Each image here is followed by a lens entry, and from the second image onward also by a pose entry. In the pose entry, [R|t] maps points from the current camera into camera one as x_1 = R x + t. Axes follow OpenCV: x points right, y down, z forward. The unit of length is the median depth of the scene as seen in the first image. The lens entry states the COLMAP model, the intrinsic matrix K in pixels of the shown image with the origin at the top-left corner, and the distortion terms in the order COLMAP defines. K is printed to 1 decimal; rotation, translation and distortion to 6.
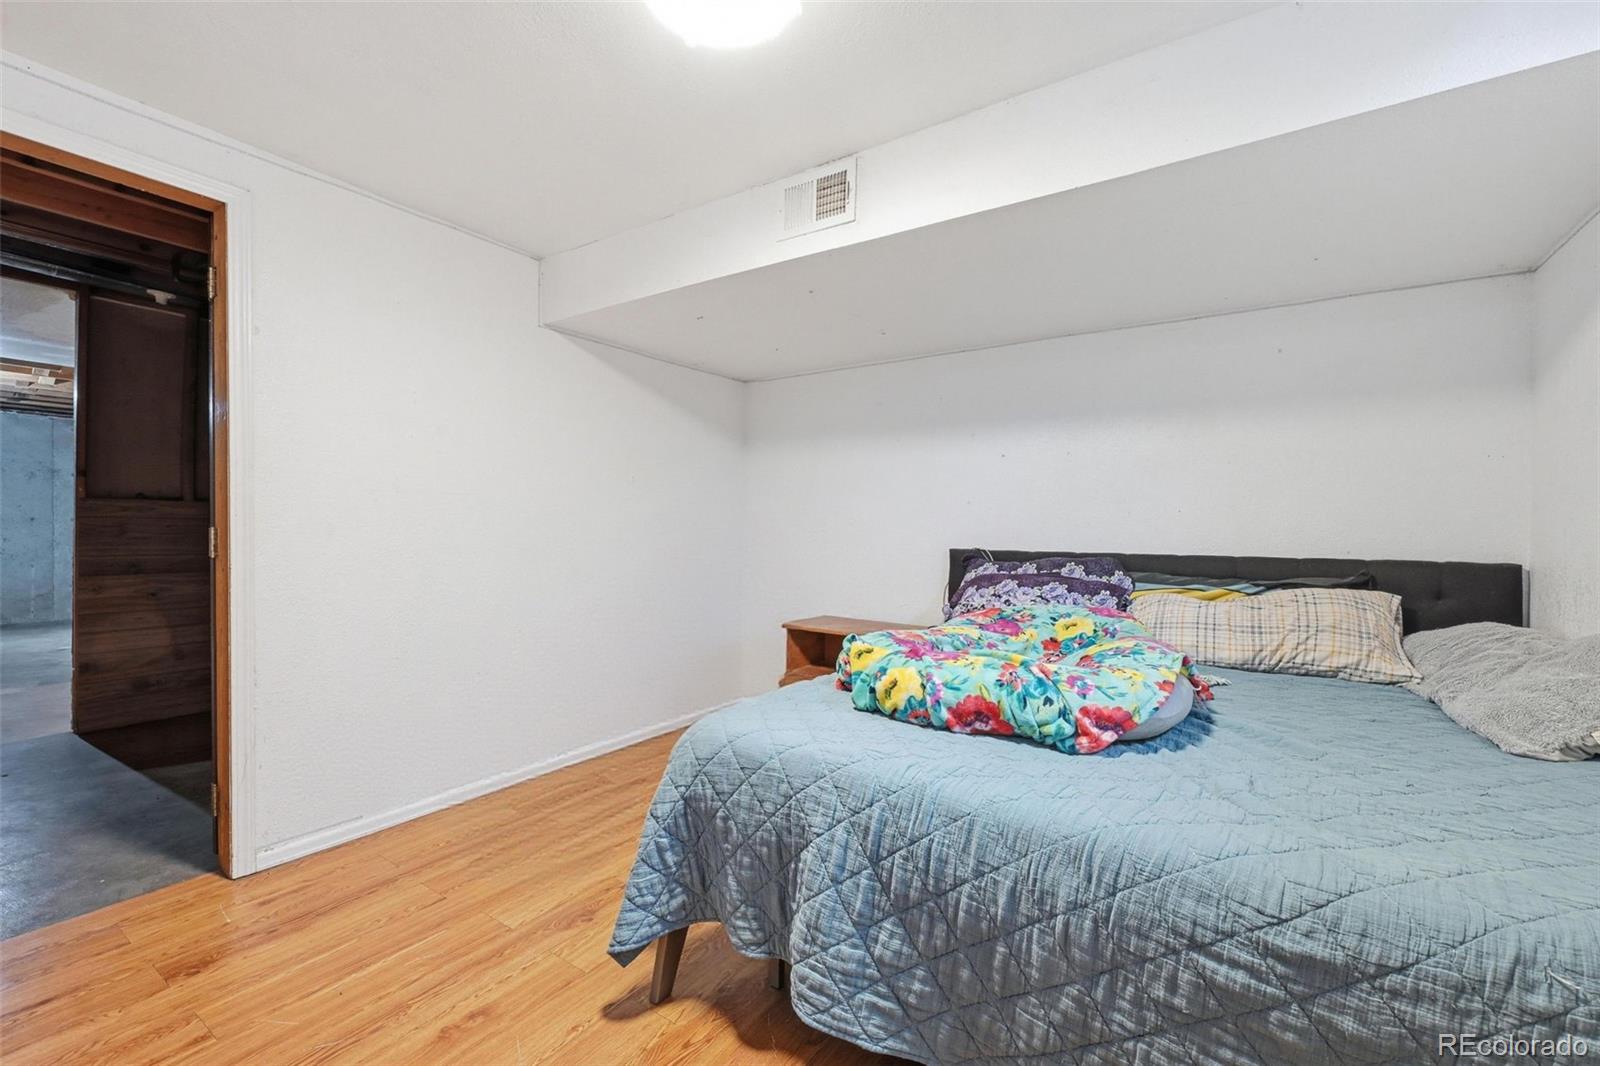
lens RADIAL K [[675.1, 0, 804.4], [0, 675.1, 536.7], [0, 0, 1]] dist [-0.000345, -0.000037]
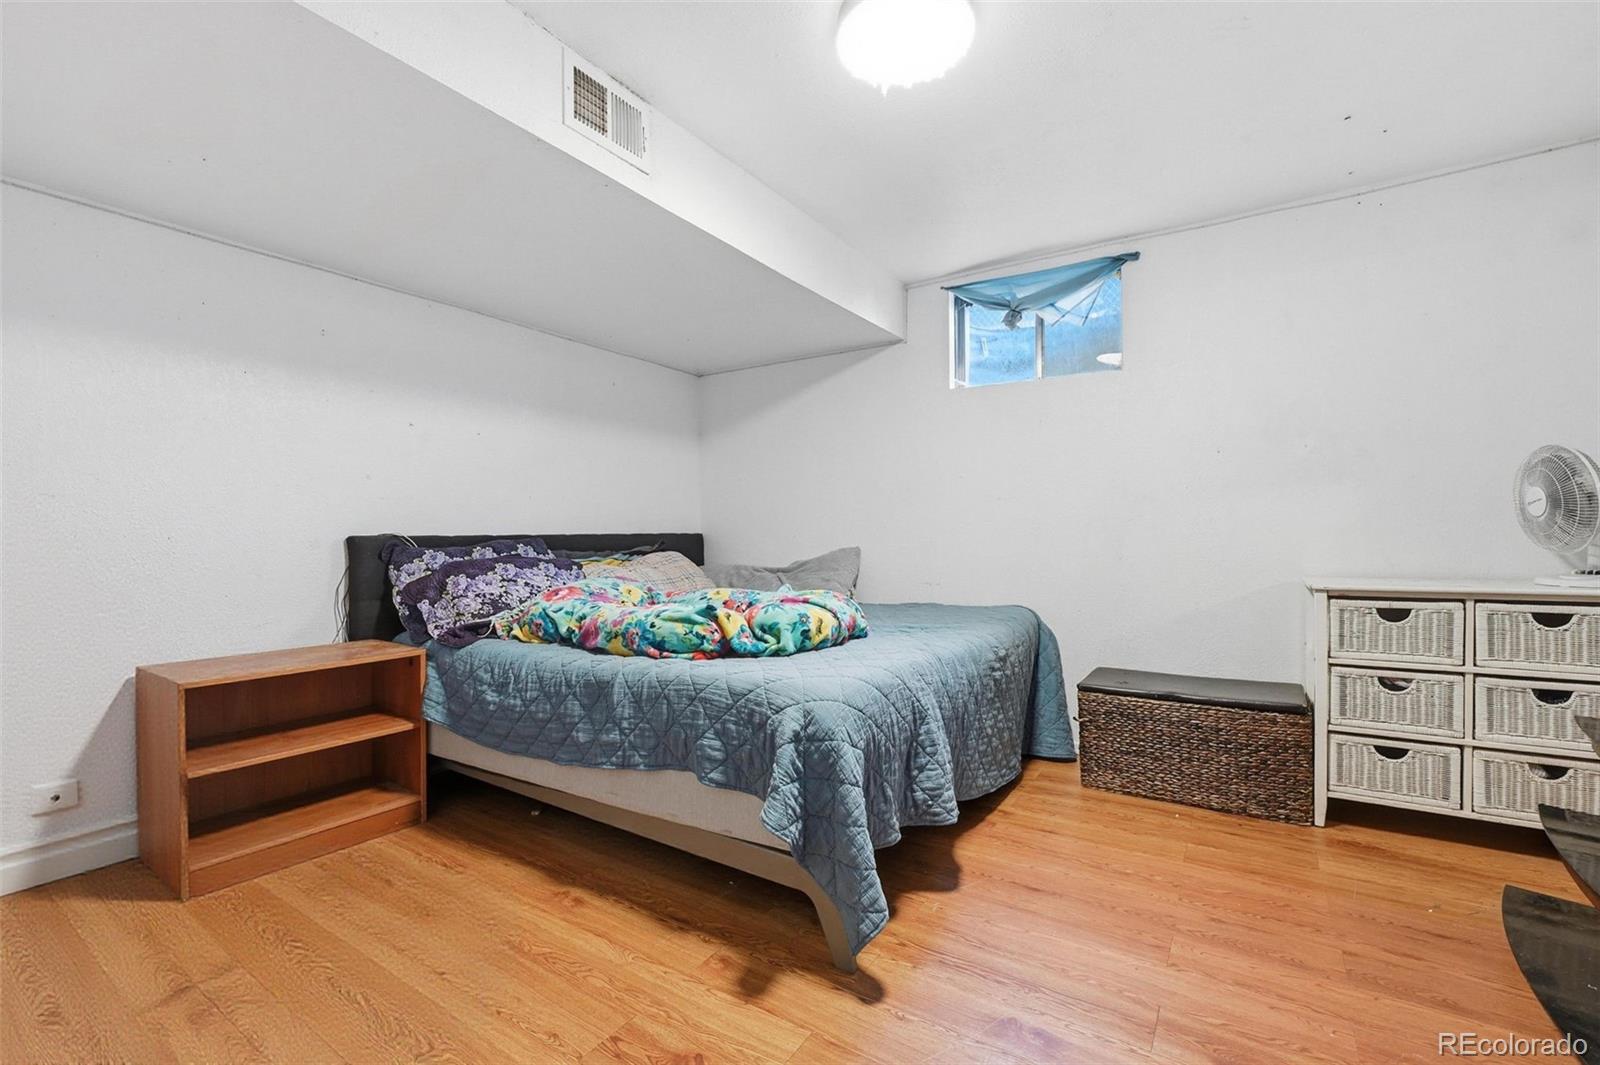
lens RADIAL K [[695.9, 0, 801.5], [0, 695.9, 556.1], [0, 0, 1]] dist [-0.000150, -0.000019]
pose [[-0.028379, -0.041272, 0.998745, -0.867151], [0.018160, 0.998961, 0.041797, 0.027335], [-0.999432, 0.019323, -0.027600, 0.780162]]
